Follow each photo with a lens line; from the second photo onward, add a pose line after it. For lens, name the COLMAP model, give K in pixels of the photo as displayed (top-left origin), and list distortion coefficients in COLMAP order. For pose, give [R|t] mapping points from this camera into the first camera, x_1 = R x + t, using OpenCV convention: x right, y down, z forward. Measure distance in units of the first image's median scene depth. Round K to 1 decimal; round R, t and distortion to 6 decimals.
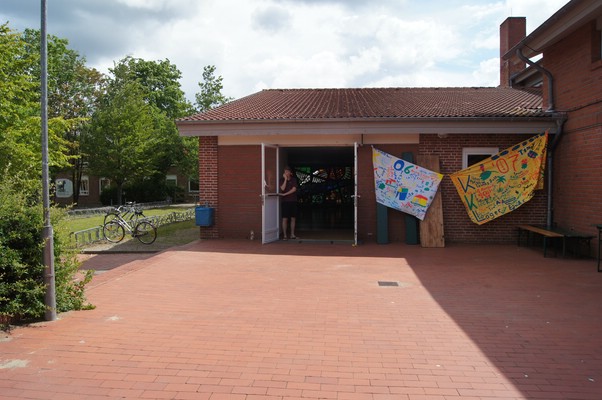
lens RADIAL K [[462.1, 0, 301.2], [0, 462.1, 198.6], [0, 0, 1]] dist [-0.077517, -0.006106]
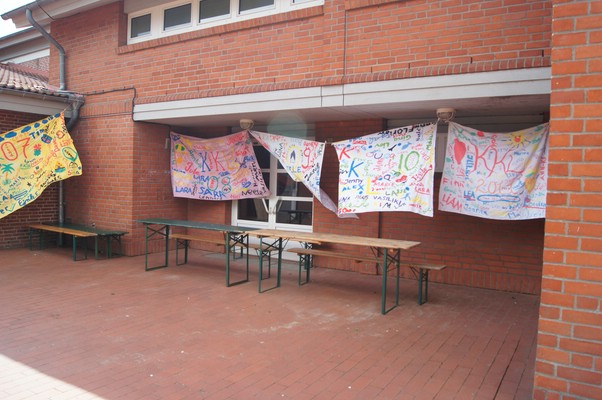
lens RADIAL K [[462.1, 0, 301.3], [0, 462.1, 198.4], [0, 0, 1]] dist [-0.077517, -0.006106]
pose [[0.428472, -0.023298, 0.903255, -0.041142], [0.001723, 0.999687, 0.024968, -0.008008], [-0.903553, -0.009141, 0.428378, 0.215586]]
